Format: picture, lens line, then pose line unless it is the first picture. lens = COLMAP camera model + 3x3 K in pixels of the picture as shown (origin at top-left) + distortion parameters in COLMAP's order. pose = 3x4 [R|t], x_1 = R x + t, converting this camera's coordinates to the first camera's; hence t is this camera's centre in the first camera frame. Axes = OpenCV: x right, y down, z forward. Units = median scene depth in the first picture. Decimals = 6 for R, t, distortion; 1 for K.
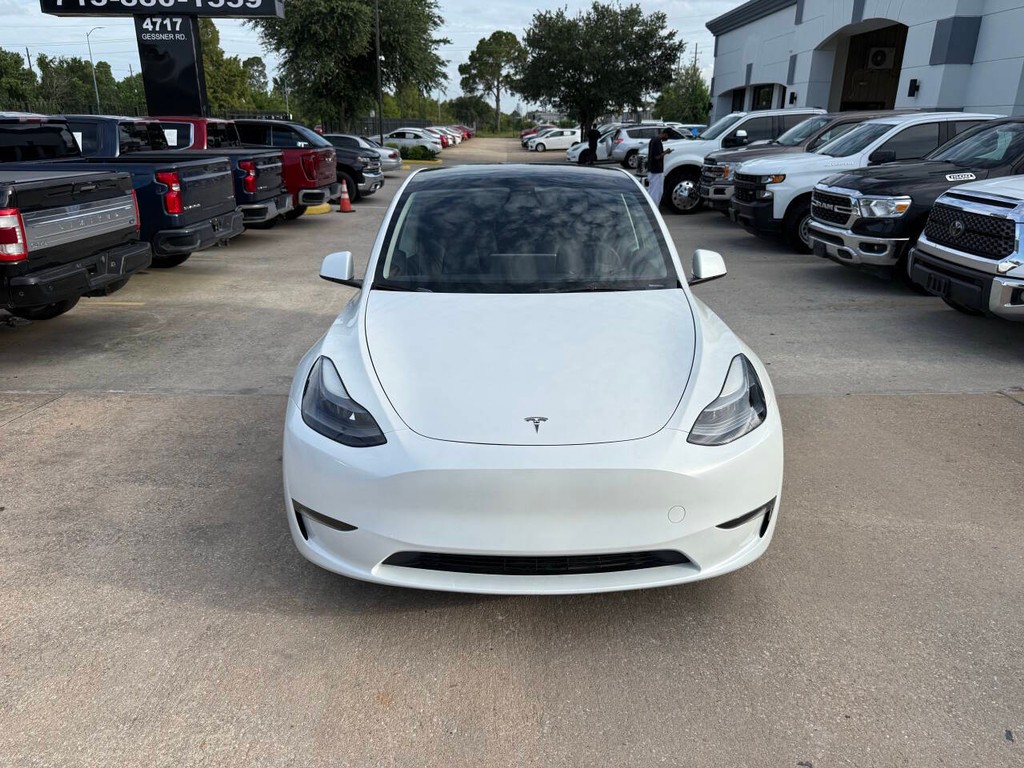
lens RADIAL K [[726.2, 0, 509.4], [0, 726.2, 386.6], [0, 0, 1]] dist [0.023465, -0.009918]
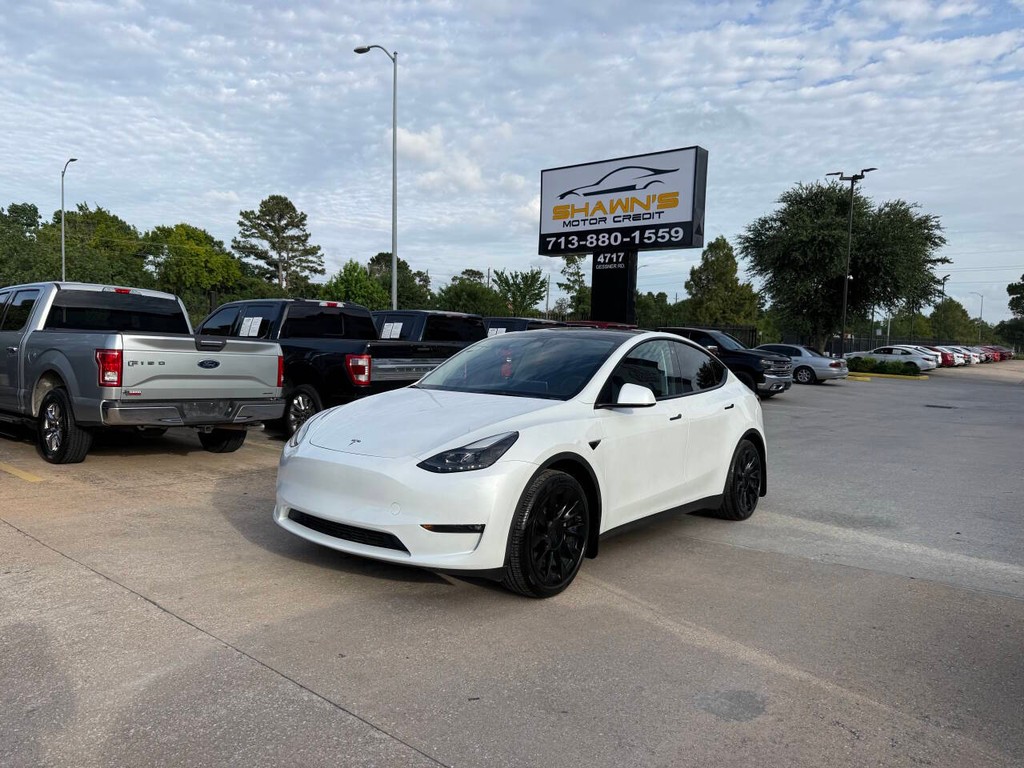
lens RADIAL K [[723.1, 0, 513.4], [0, 723.1, 386.3], [0, 0, 1]] dist [0.055348, -0.072335]
pose [[0.774092, 0.058375, -0.630376, 0.190983], [-0.234797, 0.951196, -0.200242, 0.024362], [0.587922, 0.303016, 0.750019, -0.011404]]
